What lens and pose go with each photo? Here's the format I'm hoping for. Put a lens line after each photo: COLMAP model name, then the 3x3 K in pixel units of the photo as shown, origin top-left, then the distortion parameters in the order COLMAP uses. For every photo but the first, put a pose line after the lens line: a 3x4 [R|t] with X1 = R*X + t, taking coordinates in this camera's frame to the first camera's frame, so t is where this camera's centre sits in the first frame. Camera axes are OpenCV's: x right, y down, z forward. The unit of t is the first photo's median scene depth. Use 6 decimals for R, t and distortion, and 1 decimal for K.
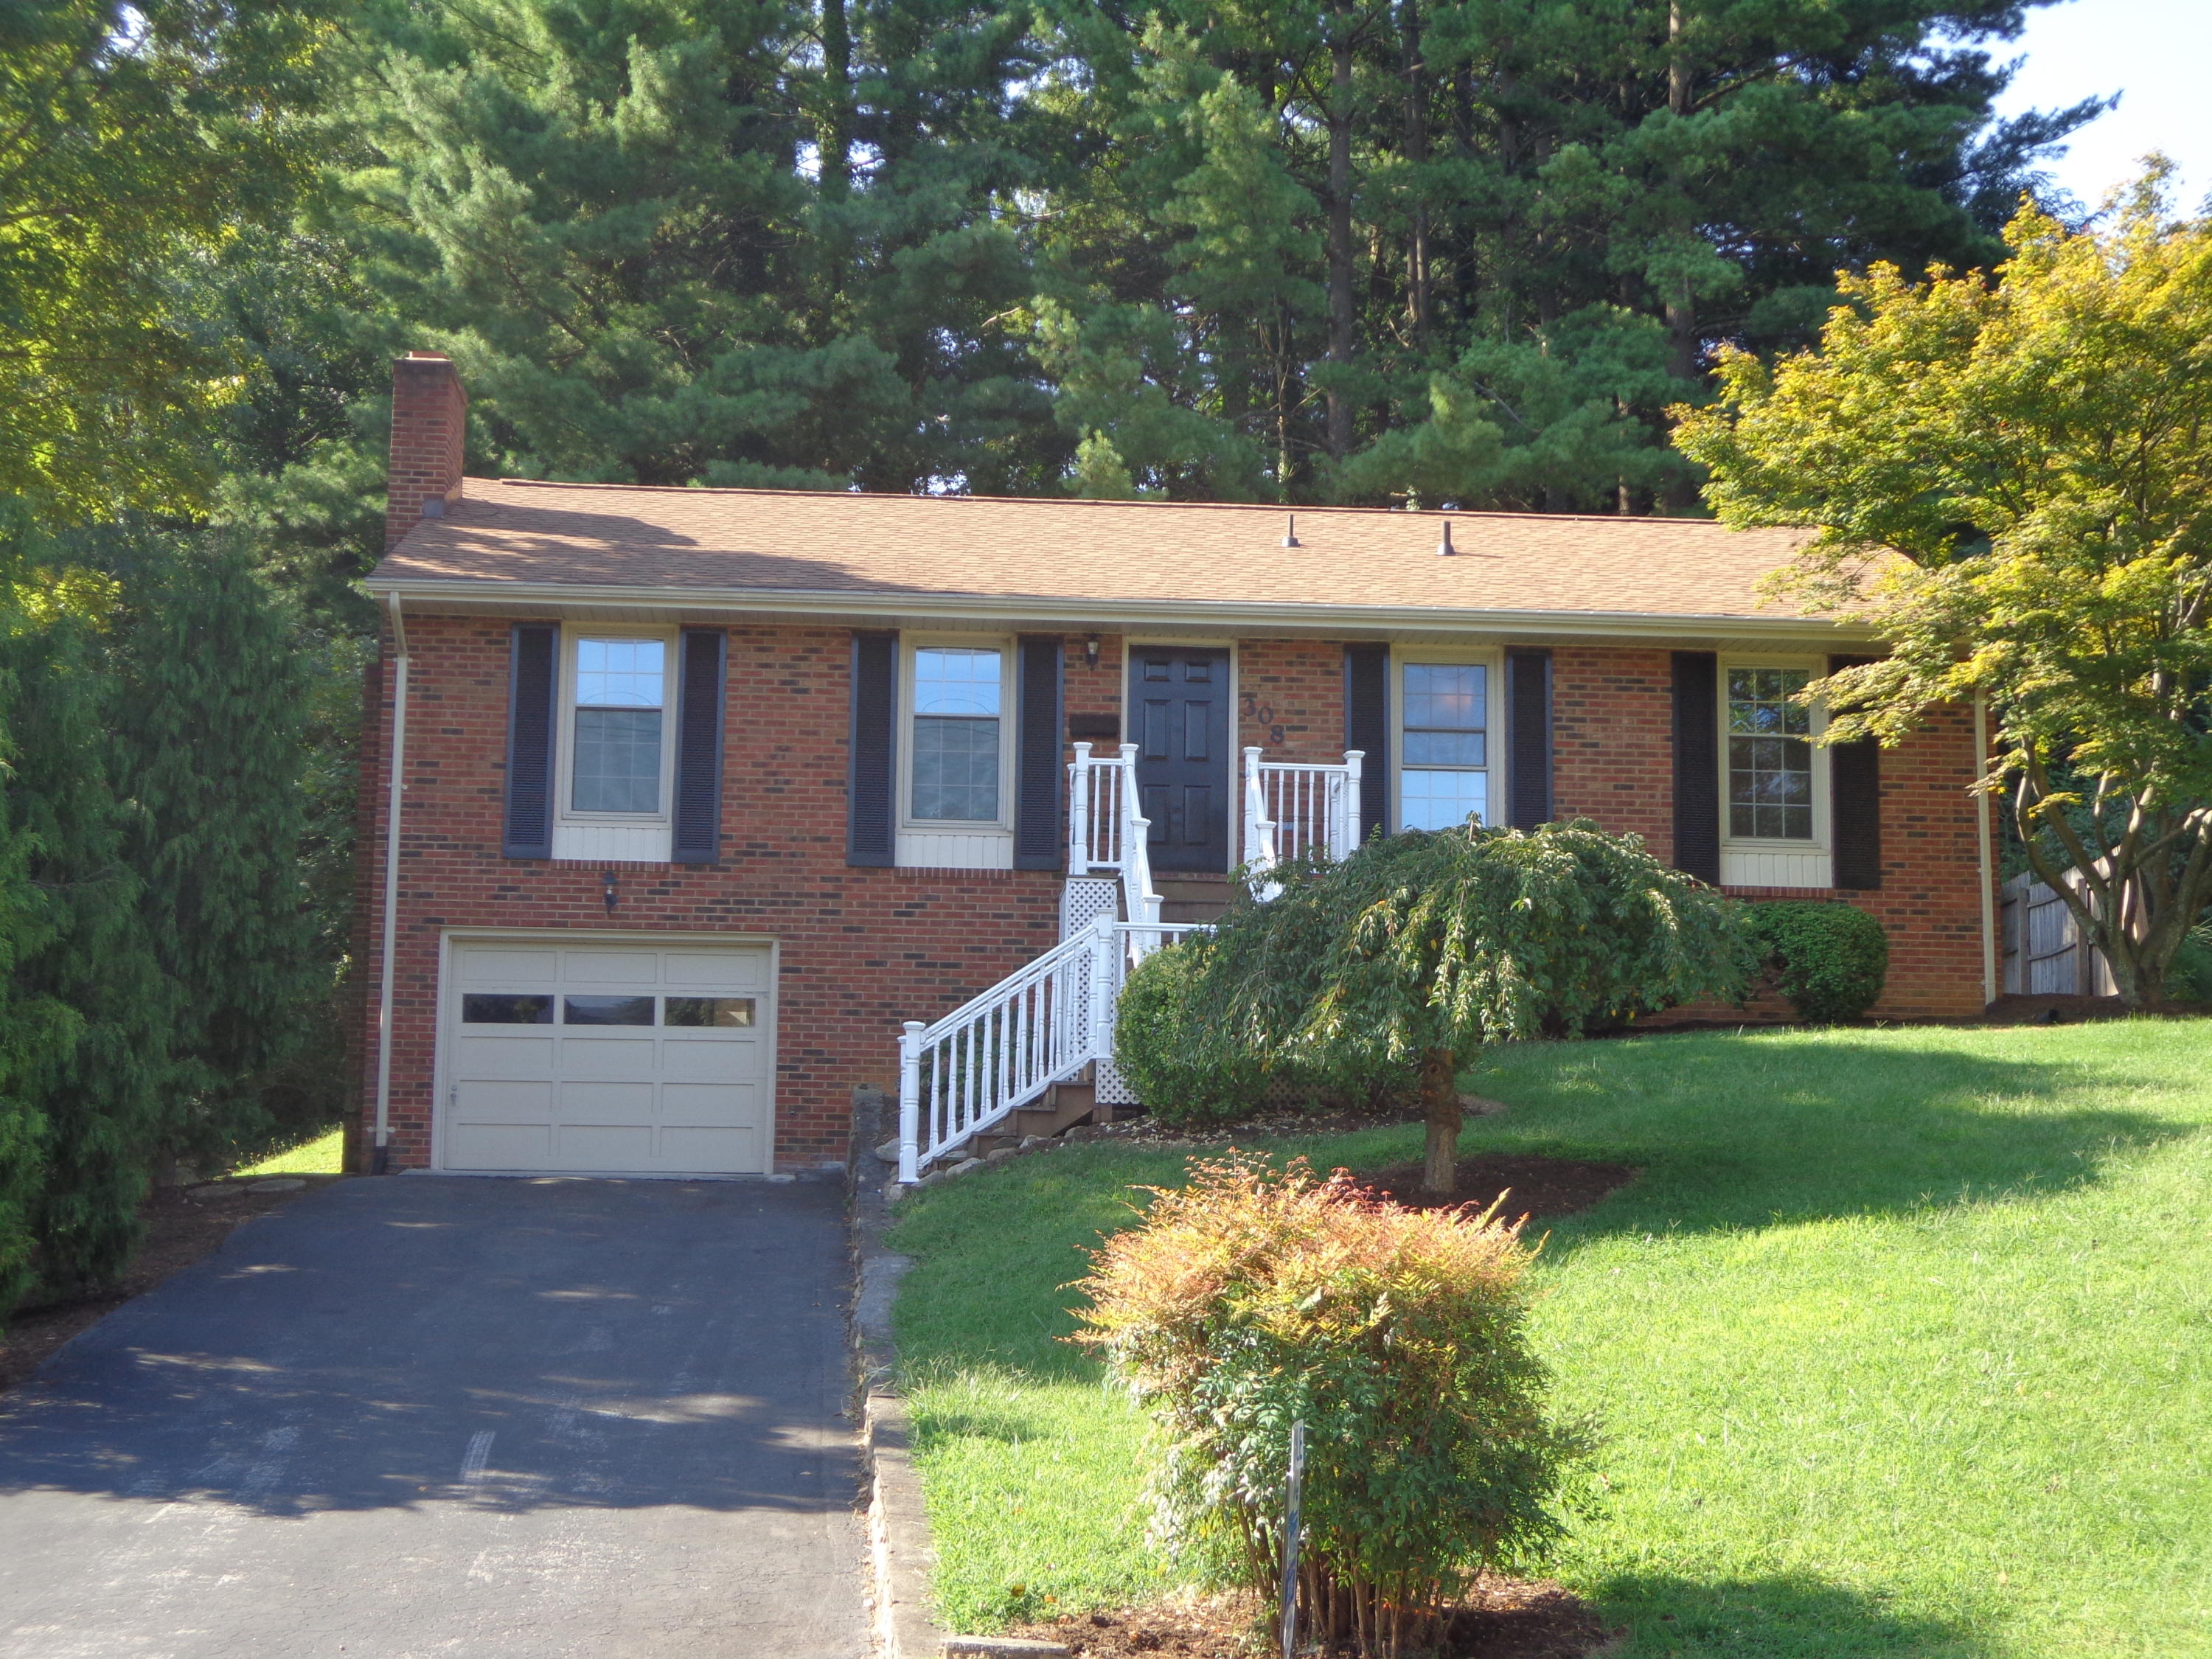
lens RADIAL K [[3317.2, 0, 1106.3], [0, 3317.2, 833.4], [0, 0, 1]] dist [0.033236, 0.000000]
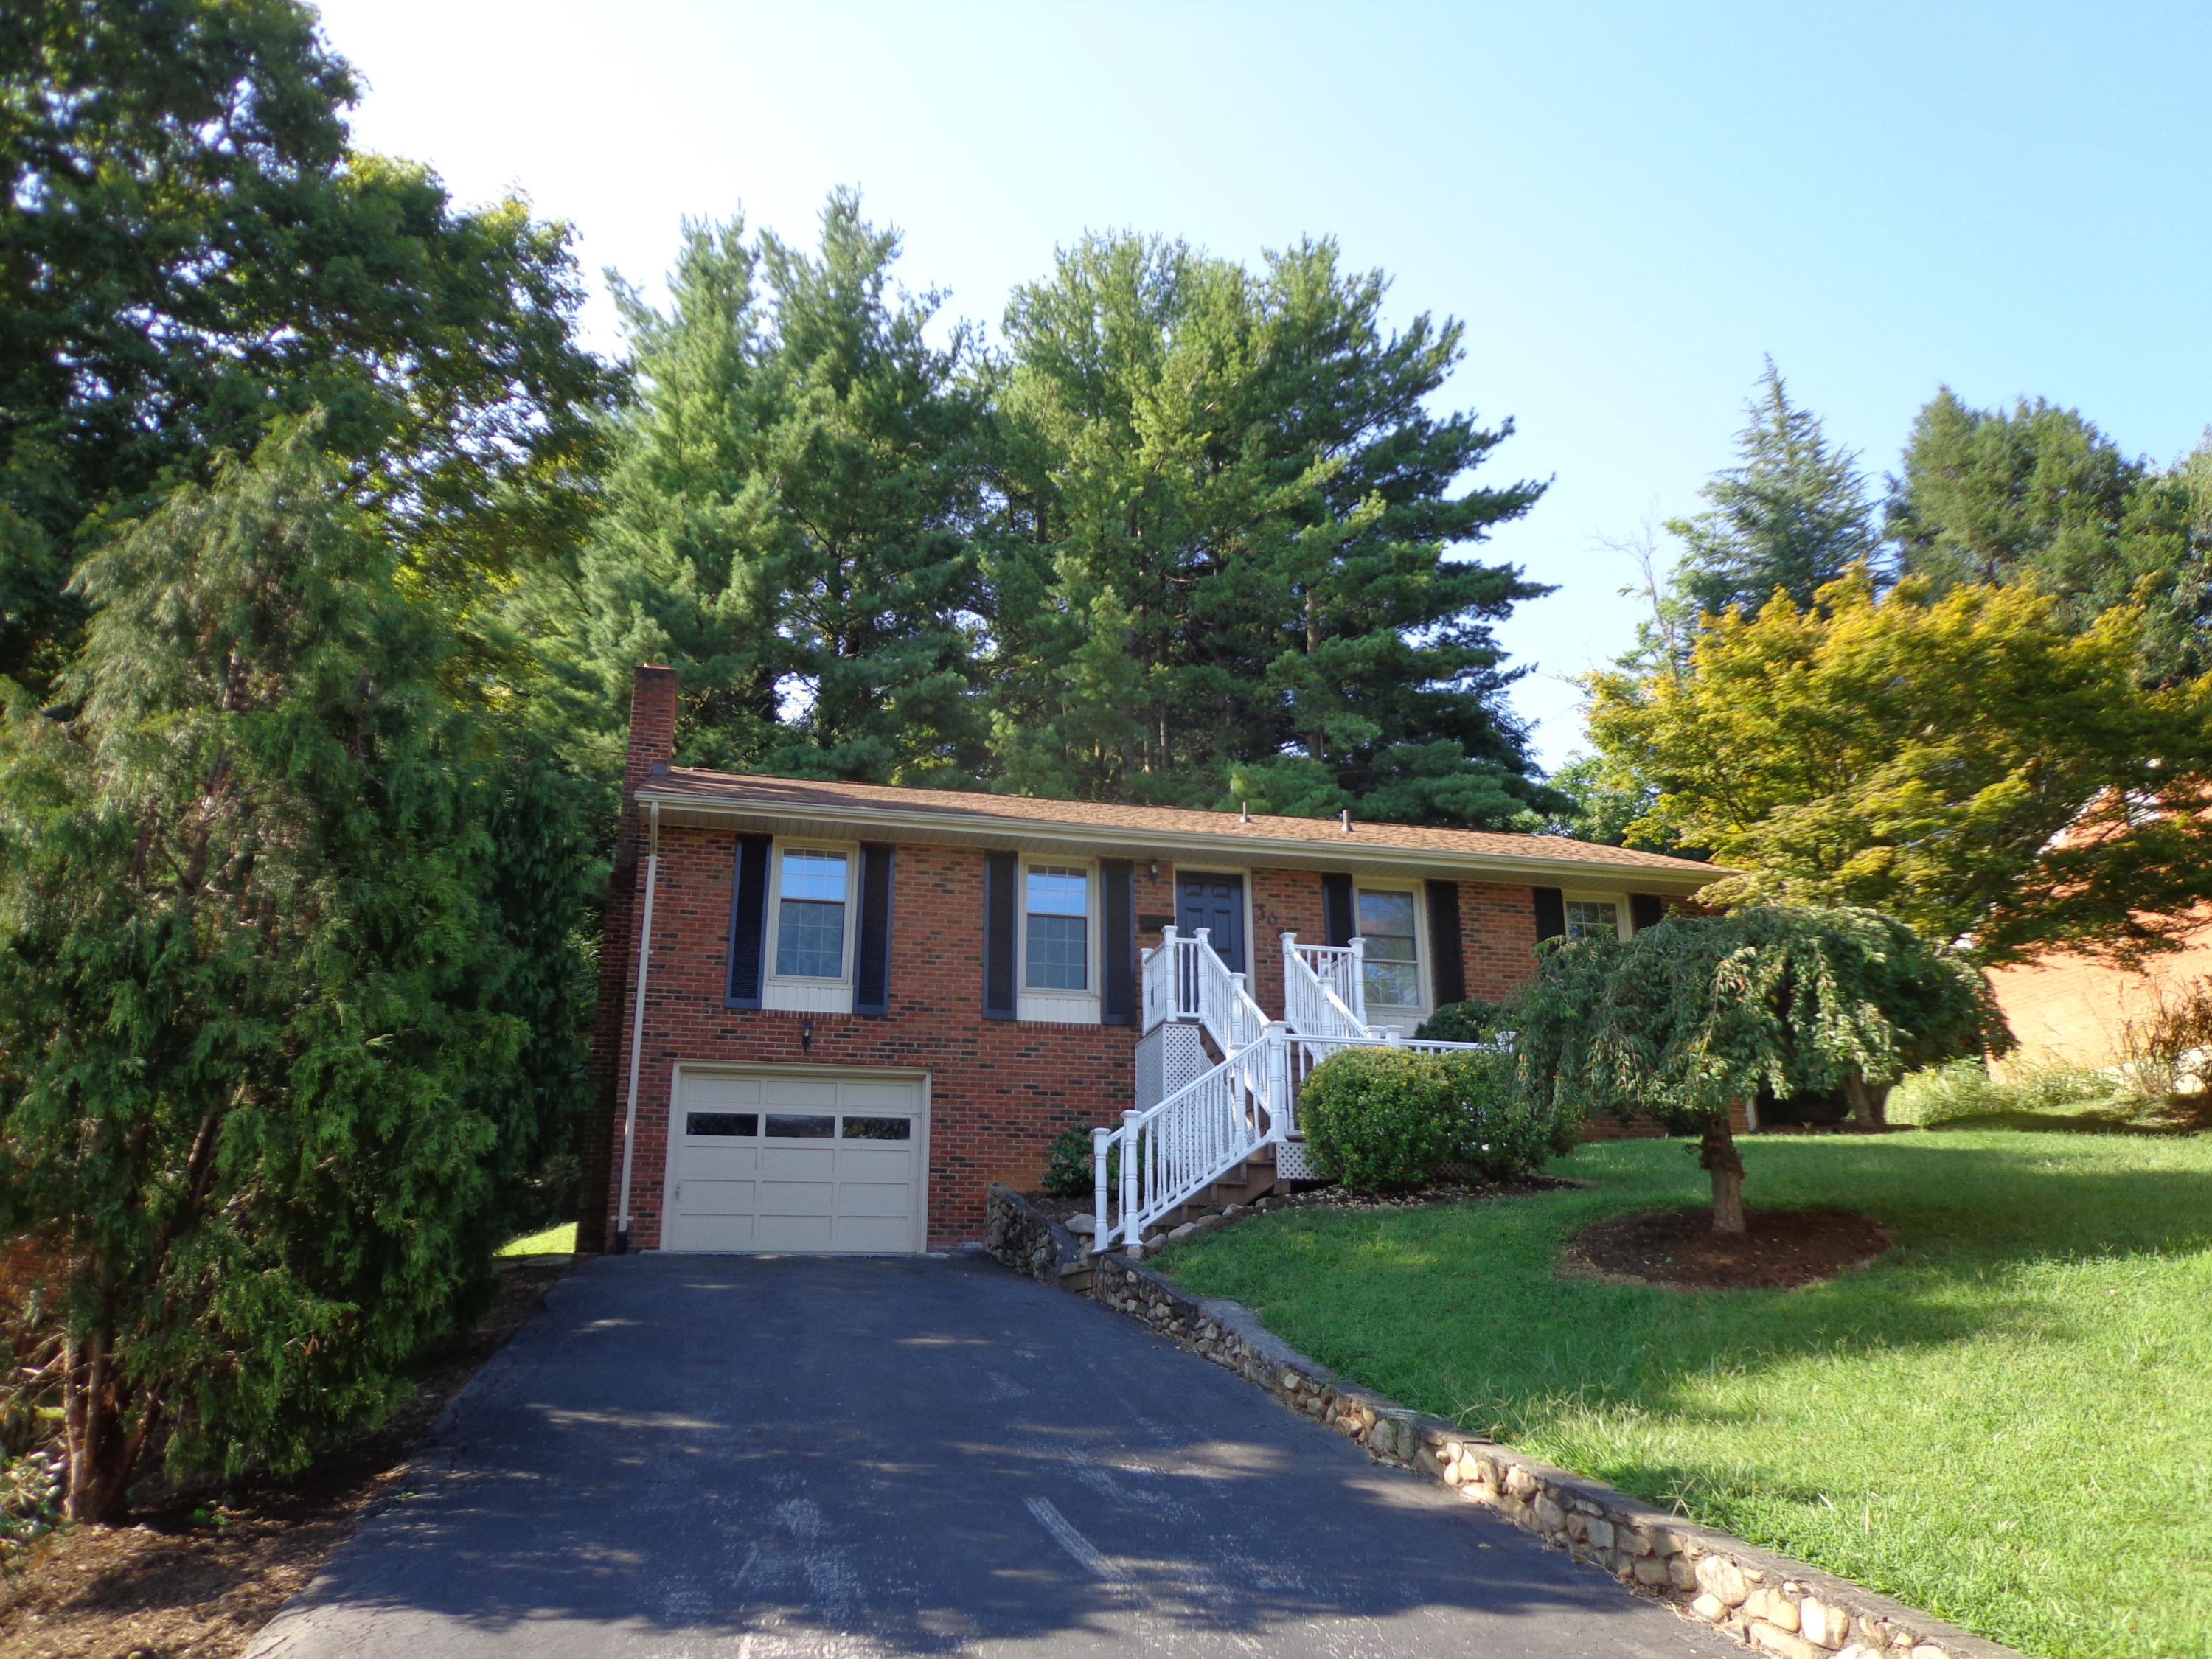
lens RADIAL K [[1628.6, 0, 1112.9], [0, 1628.6, 841.9], [0, 0, 1]] dist [-0.009246, 0.009059]
pose [[0.984069, 0.035550, 0.174197, -0.144121], [-0.005903, 0.985798, -0.167834, 0.049642], [-0.177690, 0.164132, 0.970303, 0.333590]]
